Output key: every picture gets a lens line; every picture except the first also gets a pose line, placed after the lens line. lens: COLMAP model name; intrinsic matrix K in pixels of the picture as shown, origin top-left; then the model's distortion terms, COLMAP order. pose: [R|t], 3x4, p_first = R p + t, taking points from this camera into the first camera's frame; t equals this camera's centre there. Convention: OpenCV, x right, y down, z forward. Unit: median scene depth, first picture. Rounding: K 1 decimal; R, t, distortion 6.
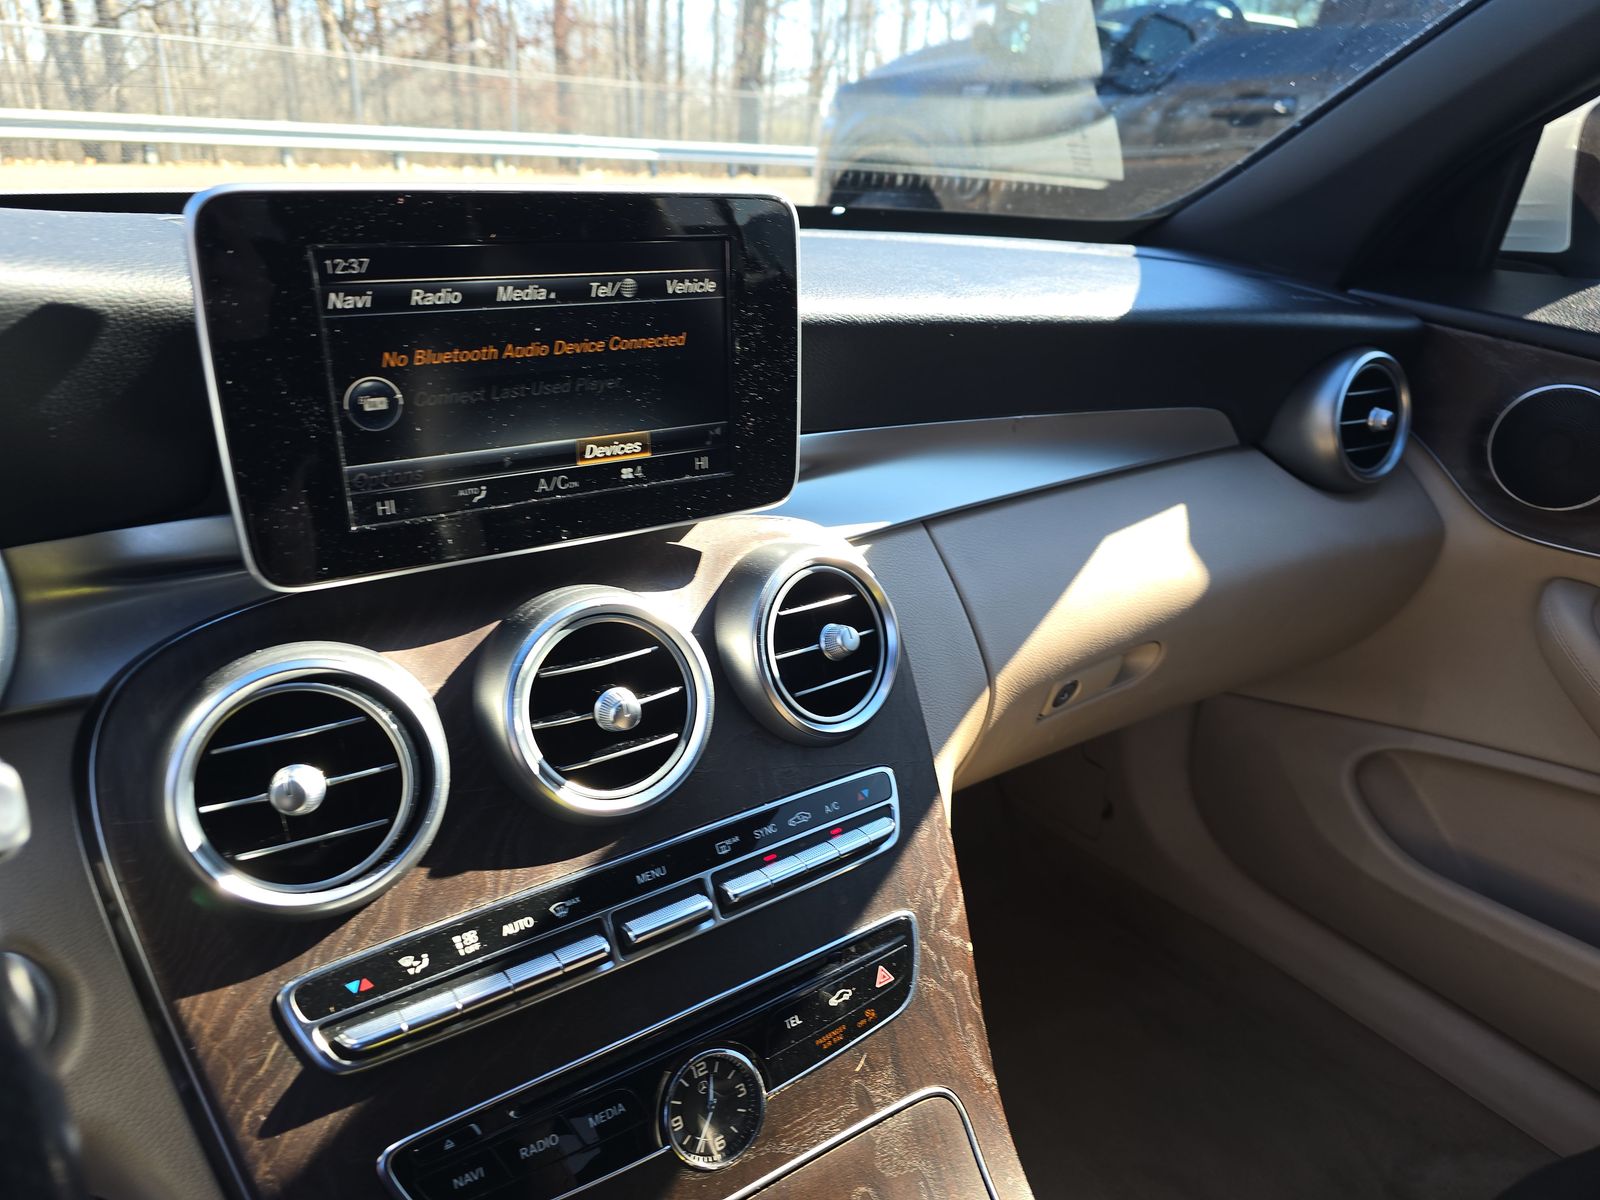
lens RADIAL K [[1060.4, 0, 800.9], [0, 1060.4, 596.5], [0, 0, 1]] dist [0.001938, -0.000420]
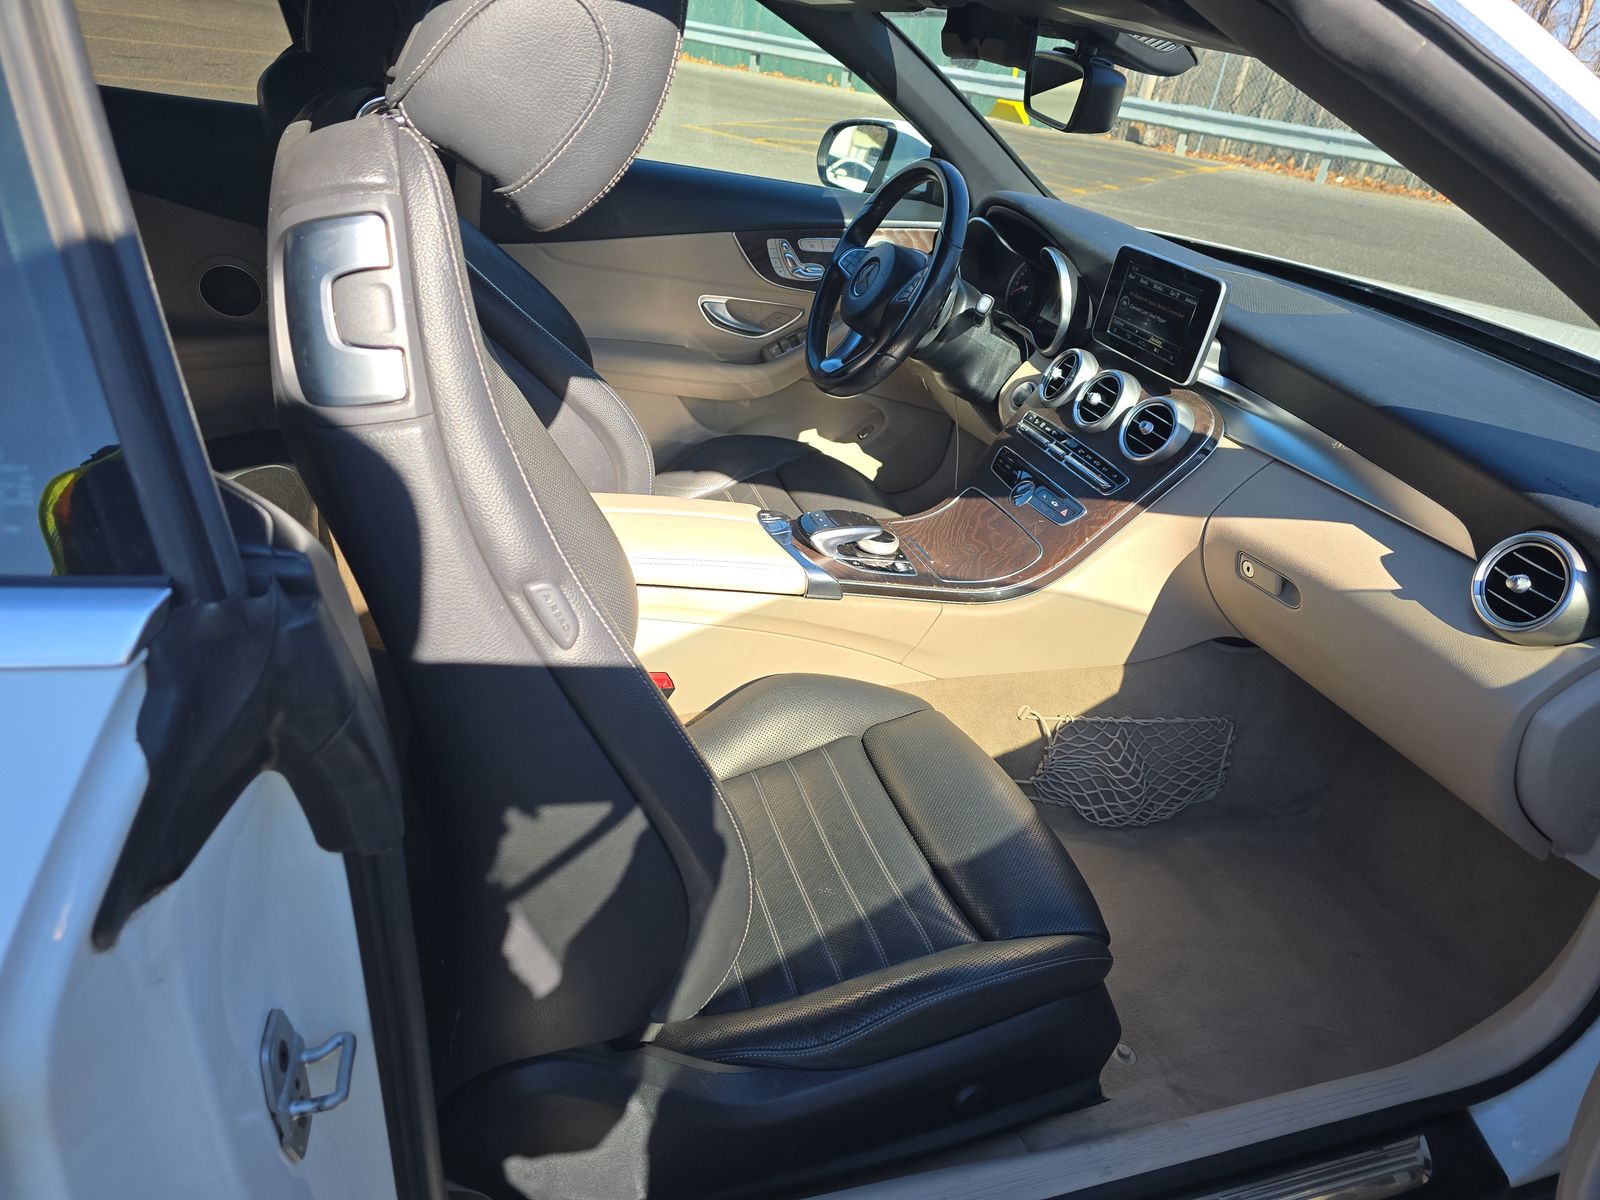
lens RADIAL K [[1060.4, 0, 801.3], [0, 1060.4, 599.5], [0, 0, 1]] dist [0.001938, -0.000420]
pose [[-0.280745, 0.396018, -0.874272, 3.476272], [-0.480607, 0.730470, 0.485212, -0.653775], [0.830782, 0.556402, -0.014747, 0.632215]]
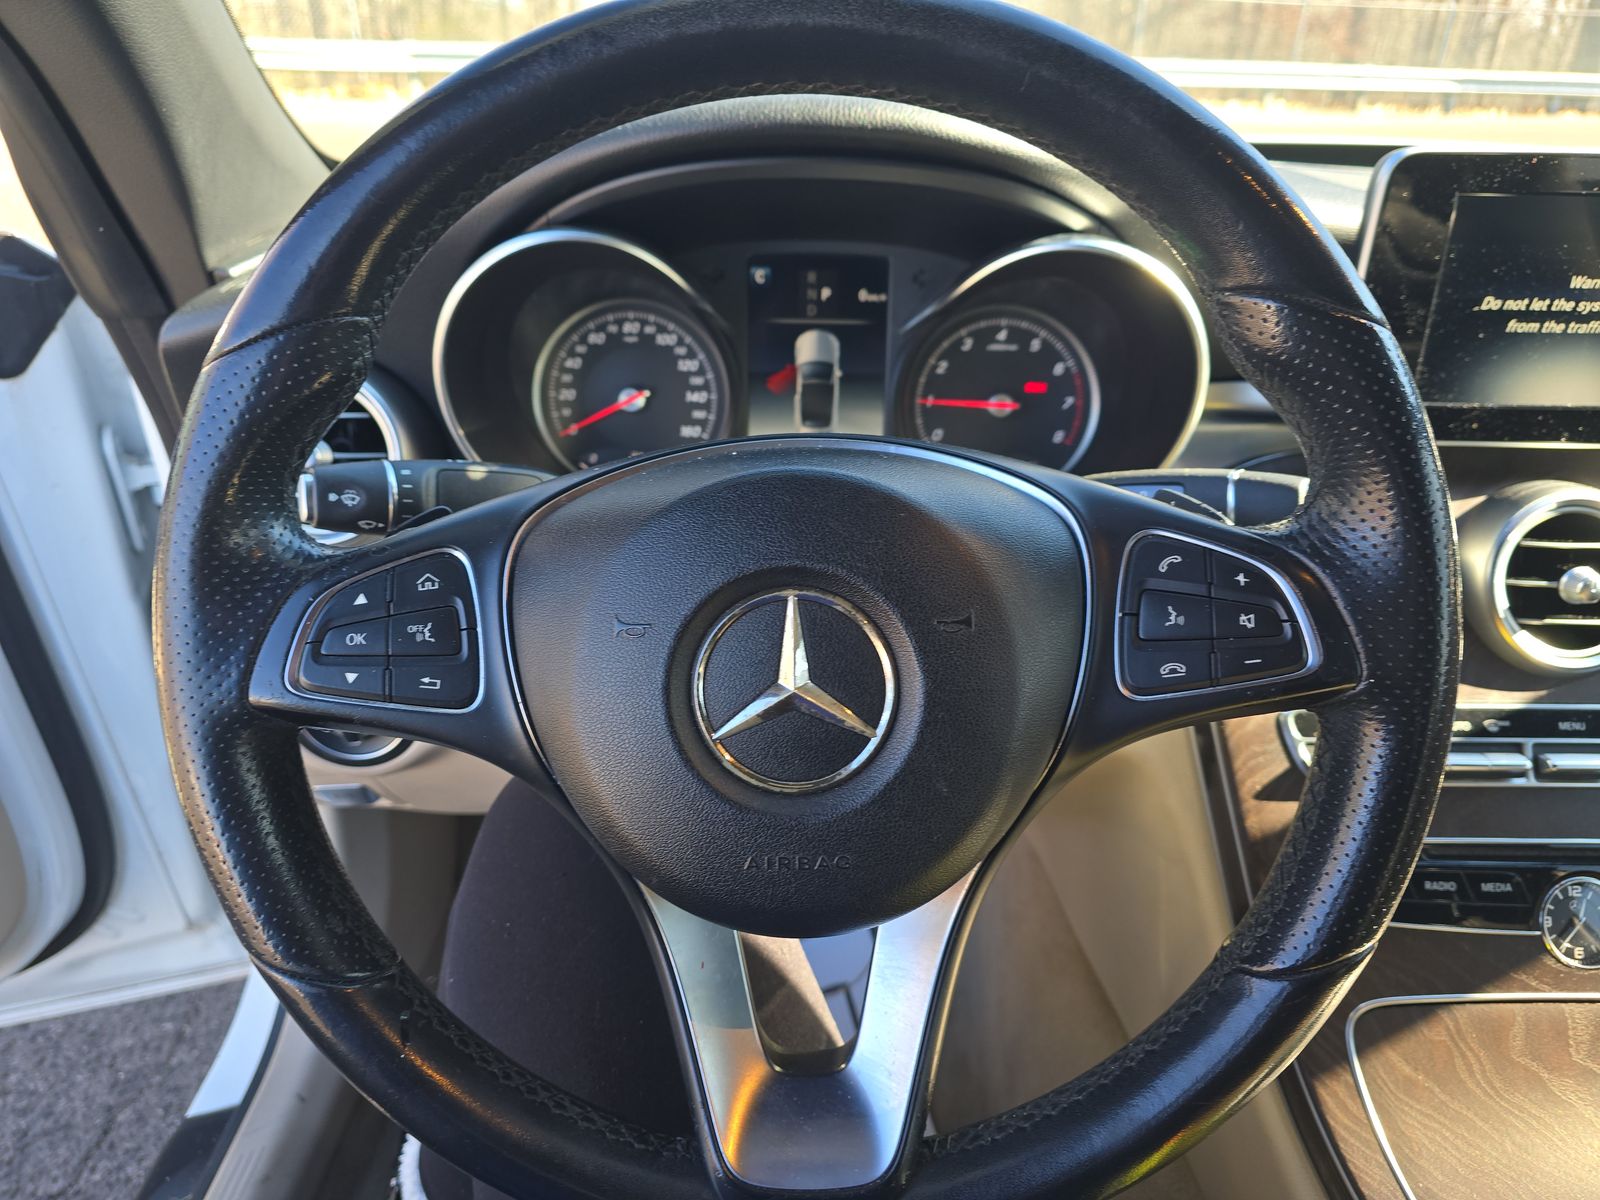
lens RADIAL K [[1060.4, 0, 797.7], [0, 1060.4, 602.6], [0, 0, 1]] dist [0.001938, -0.000420]
pose [[0.827397, 0.239018, -0.508217, -0.295445], [-0.208077, 0.970980, 0.117902, 0.170132], [0.521650, 0.008196, 0.853120, -0.504630]]
